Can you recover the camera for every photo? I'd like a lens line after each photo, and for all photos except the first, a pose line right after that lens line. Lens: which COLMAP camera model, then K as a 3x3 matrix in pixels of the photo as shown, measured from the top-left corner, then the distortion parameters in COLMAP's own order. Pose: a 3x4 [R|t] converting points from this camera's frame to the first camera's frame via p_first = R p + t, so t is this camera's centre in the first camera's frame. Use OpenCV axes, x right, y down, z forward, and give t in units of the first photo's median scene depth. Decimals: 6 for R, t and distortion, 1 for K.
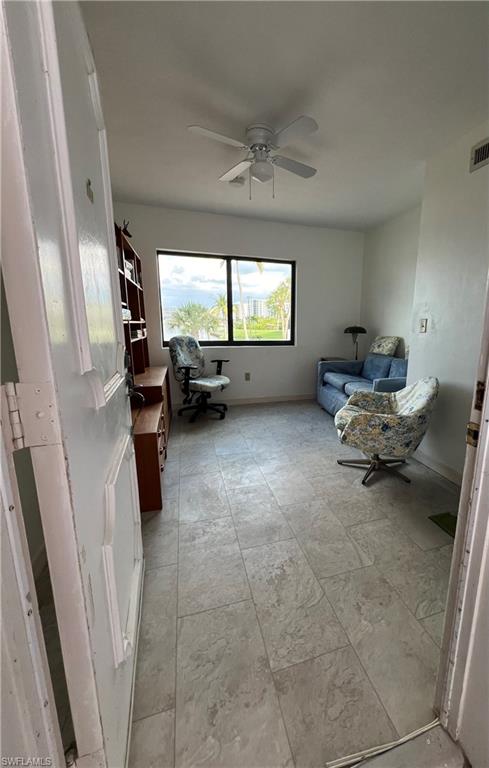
lens RADIAL K [[307.8, 0, 285.5], [0, 307.8, 385.0], [0, 0, 1]] dist [0.000680, -0.000019]
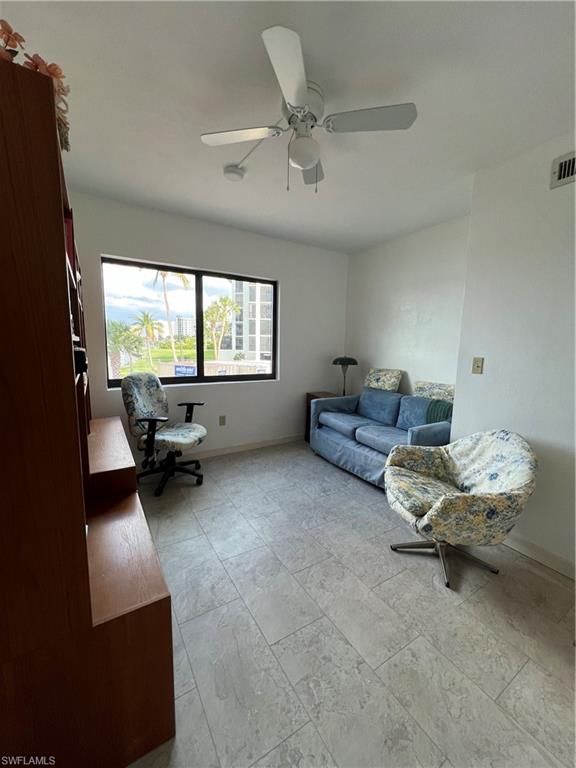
lens RADIAL K [[309.2, 0, 288.0], [0, 309.2, 384.0], [0, 0, 1]] dist [-0.000559, 0.000017]
pose [[0.972468, -0.024108, 0.231784, -0.163534], [0.039269, 0.997364, -0.061021, -0.075893], [-0.229702, 0.068443, 0.970851, 0.210304]]
